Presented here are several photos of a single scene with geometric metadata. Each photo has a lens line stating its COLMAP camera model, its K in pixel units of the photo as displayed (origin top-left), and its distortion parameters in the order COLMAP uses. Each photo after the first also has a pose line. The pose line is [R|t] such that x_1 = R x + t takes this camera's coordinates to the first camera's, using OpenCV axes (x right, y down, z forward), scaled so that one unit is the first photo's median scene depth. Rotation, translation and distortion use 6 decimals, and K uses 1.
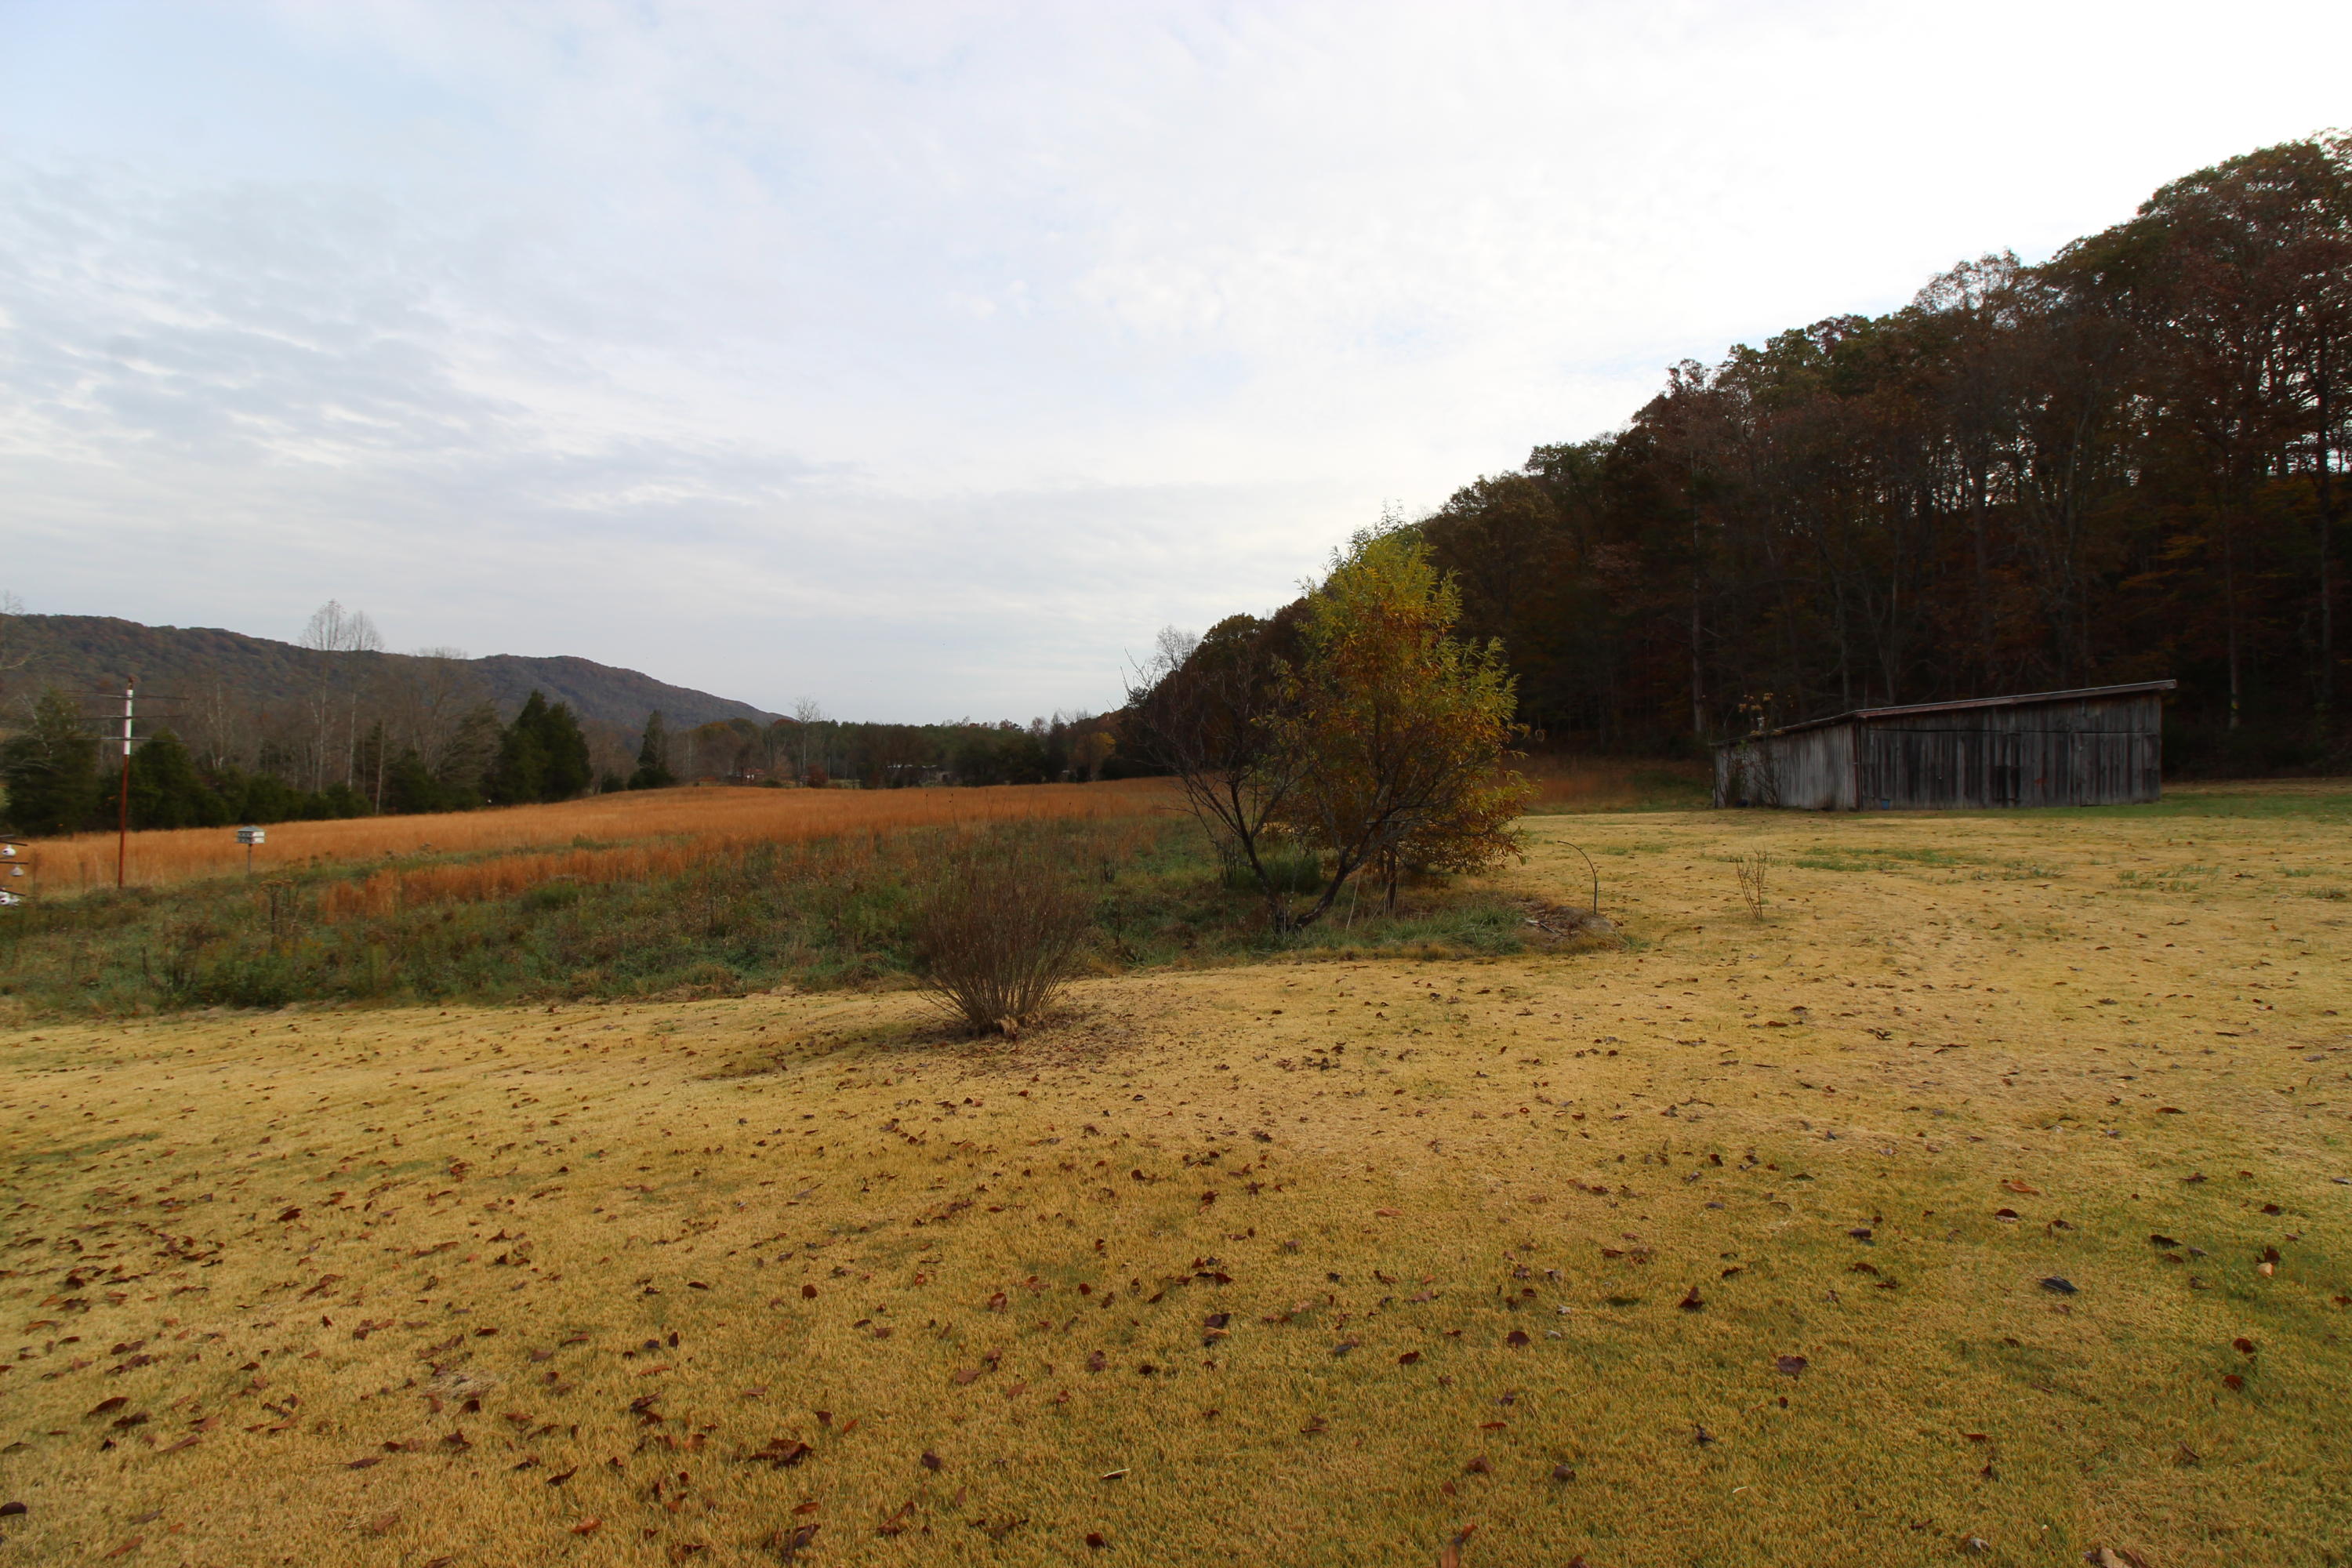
lens RADIAL K [[1081.4, 0, 1200.8], [0, 1081.4, 757.8], [0, 0, 1]] dist [-0.002056, -0.011835]
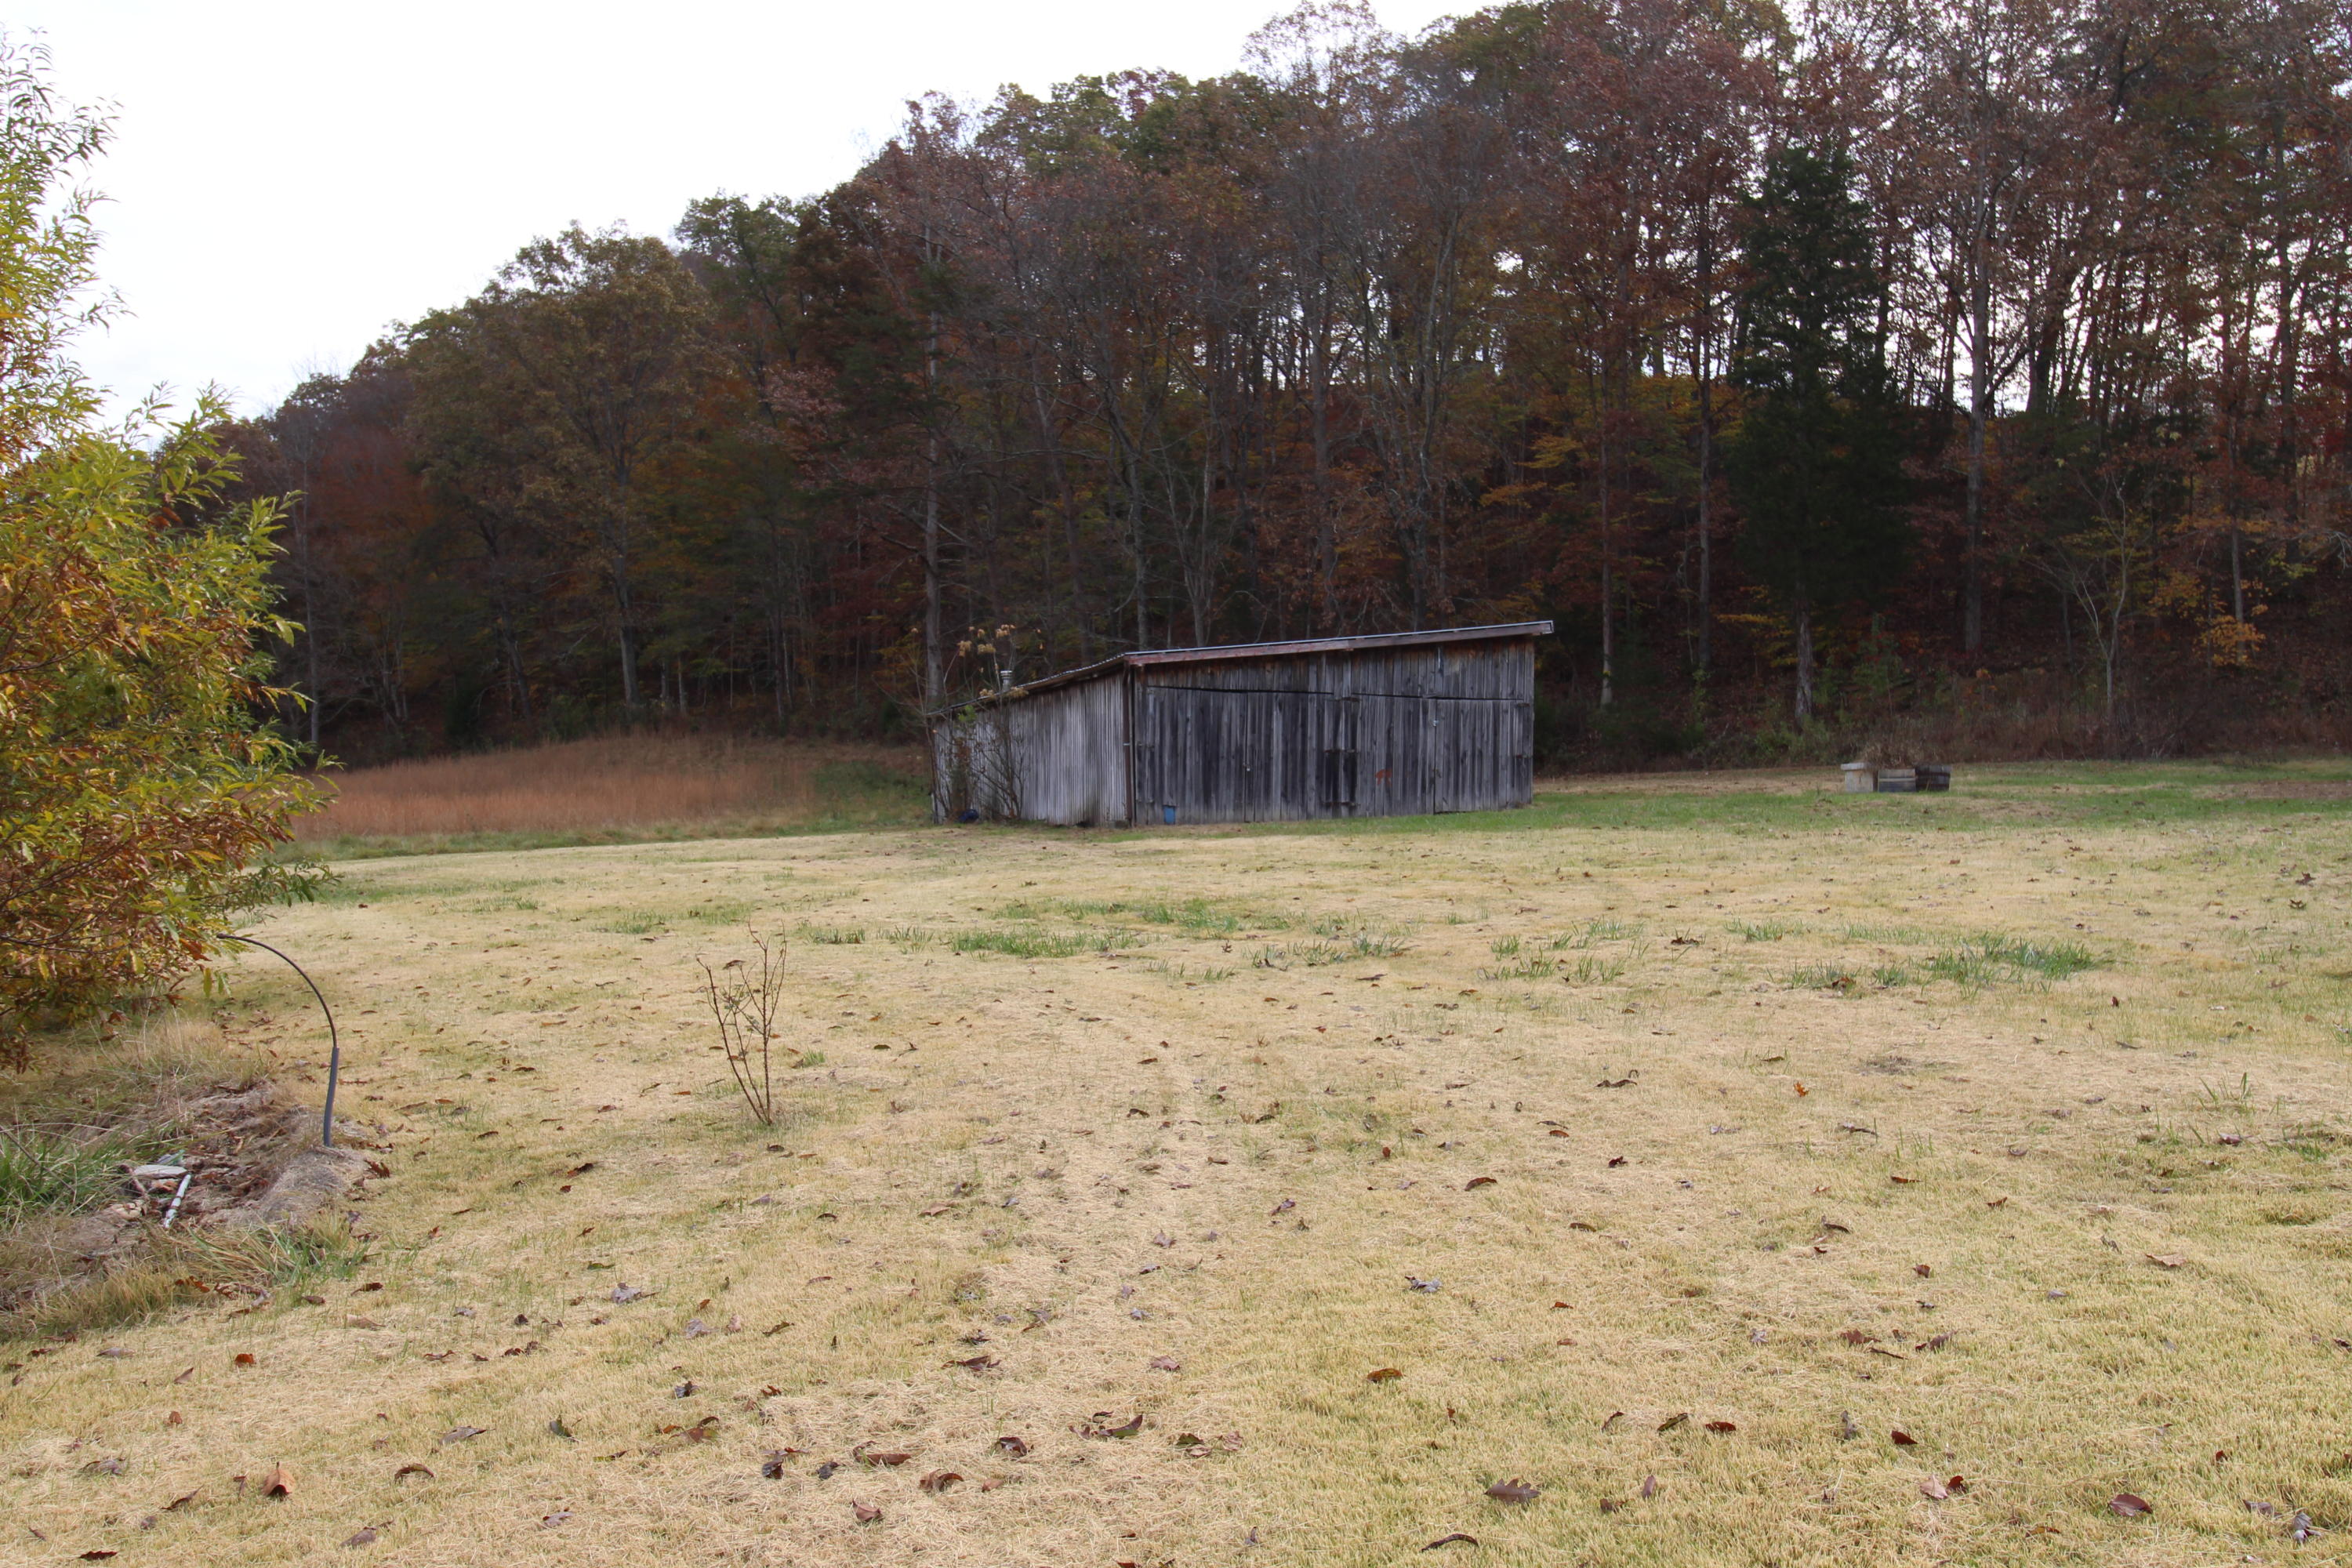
lens RADIAL K [[1837.4, 0, 1198.6], [0, 1837.4, 787.1], [0, 0, 1]] dist [0.010947, -0.007870]
pose [[0.847896, -0.004840, 0.530140, 0.125279], [-0.007497, 0.999749, 0.021118, 0.007279], [-0.530109, -0.021880, 0.847647, 0.153545]]
